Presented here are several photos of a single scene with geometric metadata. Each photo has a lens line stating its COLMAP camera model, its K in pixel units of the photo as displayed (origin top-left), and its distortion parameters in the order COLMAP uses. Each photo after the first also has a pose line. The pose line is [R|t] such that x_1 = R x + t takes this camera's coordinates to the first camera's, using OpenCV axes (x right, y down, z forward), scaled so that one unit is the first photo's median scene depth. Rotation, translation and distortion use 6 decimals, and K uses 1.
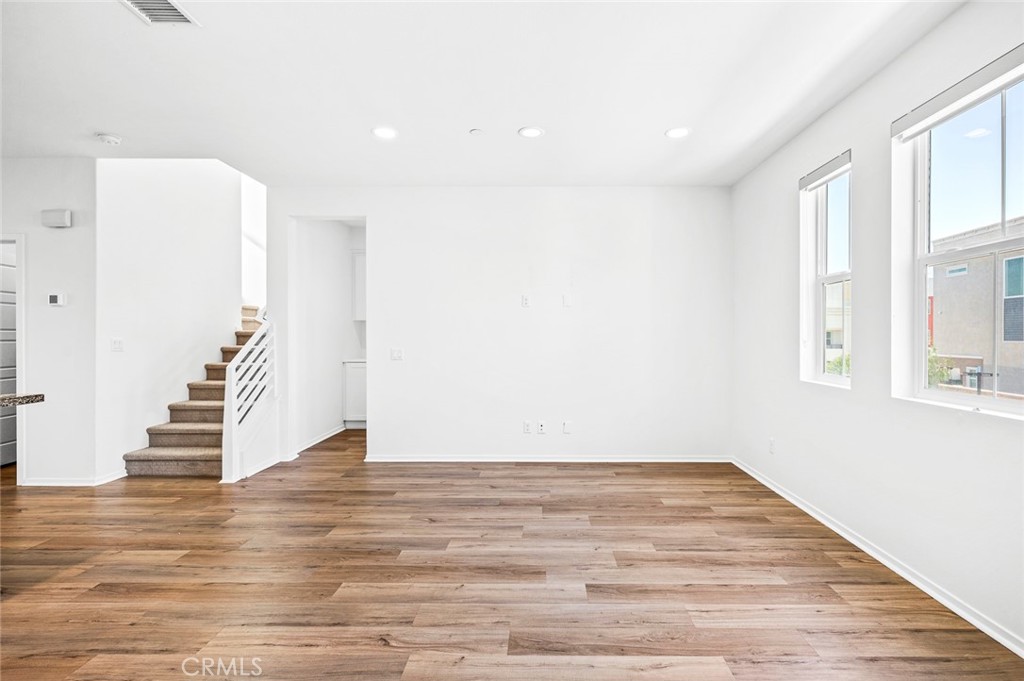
lens RADIAL K [[456.4, 0, 519.0], [0, 456.4, 336.7], [0, 0, 1]] dist [-0.003552, -0.000275]
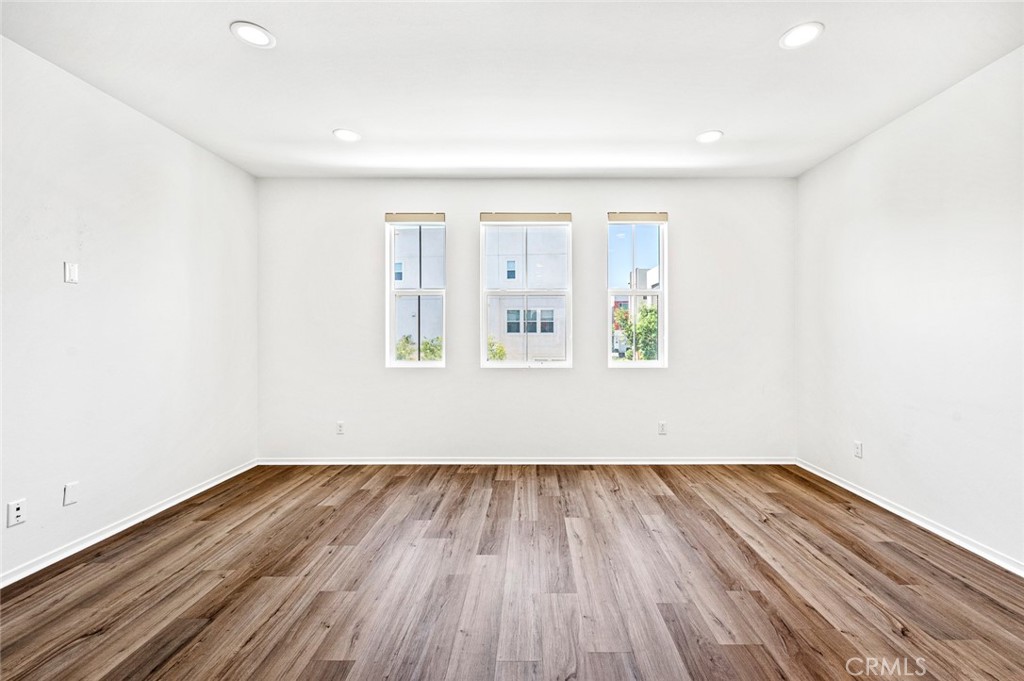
lens RADIAL K [[444.4, 0, 518.2], [0, 444.4, 336.4], [0, 0, 1]] dist [-0.002023, -0.000226]
pose [[-0.006778, -0.011324, 0.999913, -0.675850], [0.007646, 0.999906, 0.011376, -0.004954], [-0.999948, 0.007723, -0.006691, 0.646075]]
